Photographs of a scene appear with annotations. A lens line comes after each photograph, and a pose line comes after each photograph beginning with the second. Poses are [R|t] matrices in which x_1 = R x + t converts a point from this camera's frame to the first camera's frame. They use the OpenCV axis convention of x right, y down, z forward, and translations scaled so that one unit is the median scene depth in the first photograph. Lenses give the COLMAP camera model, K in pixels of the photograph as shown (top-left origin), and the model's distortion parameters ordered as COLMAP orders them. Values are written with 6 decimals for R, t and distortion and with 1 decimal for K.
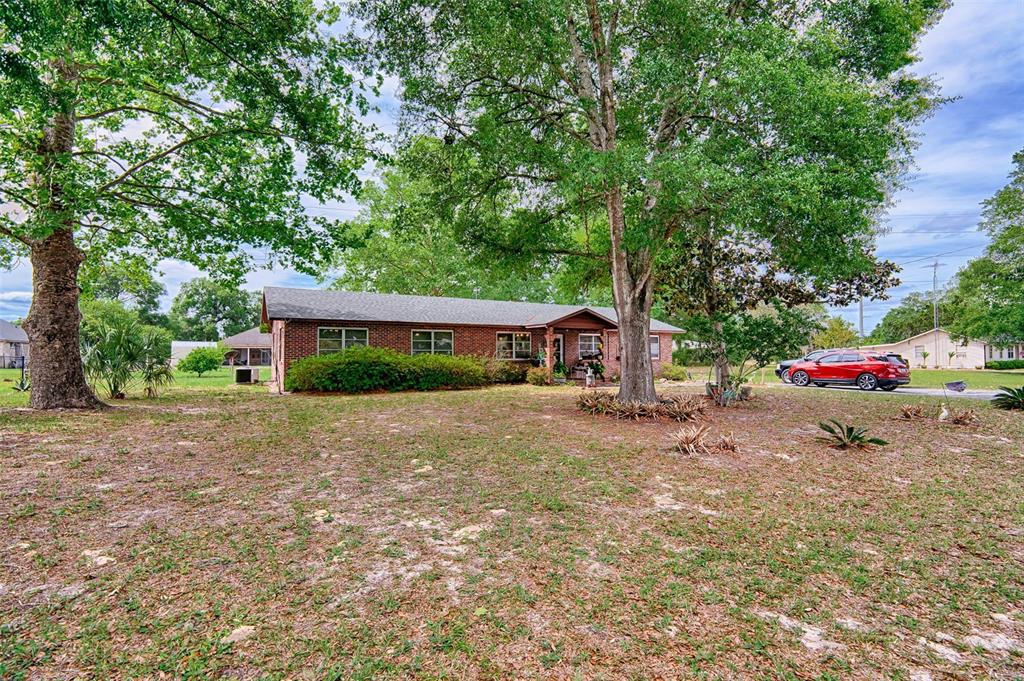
lens RADIAL K [[483.4, 0, 519.8], [0, 483.4, 342.3], [0, 0, 1]] dist [-0.005770, 0.000172]
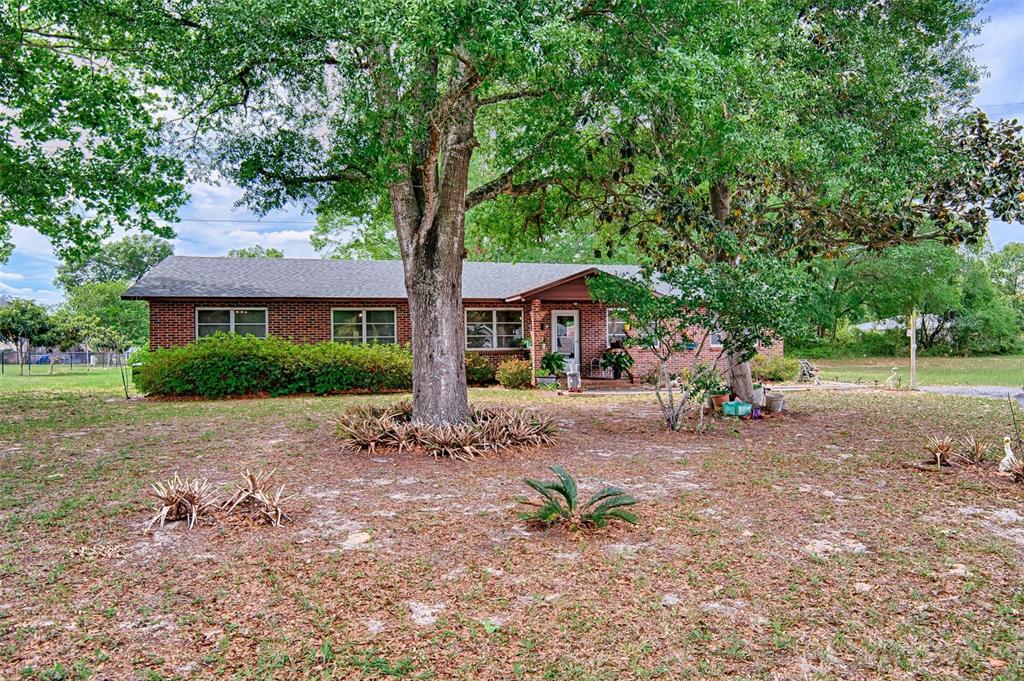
lens RADIAL K [[683.2, 0, 515.0], [0, 683.2, 338.4], [0, 0, 1]] dist [0.014546, -0.002715]
pose [[0.963309, -0.012381, -0.268109, 0.329561], [0.017732, 0.999689, 0.017547, 0.005746], [0.267809, -0.021657, 0.963229, 0.123984]]
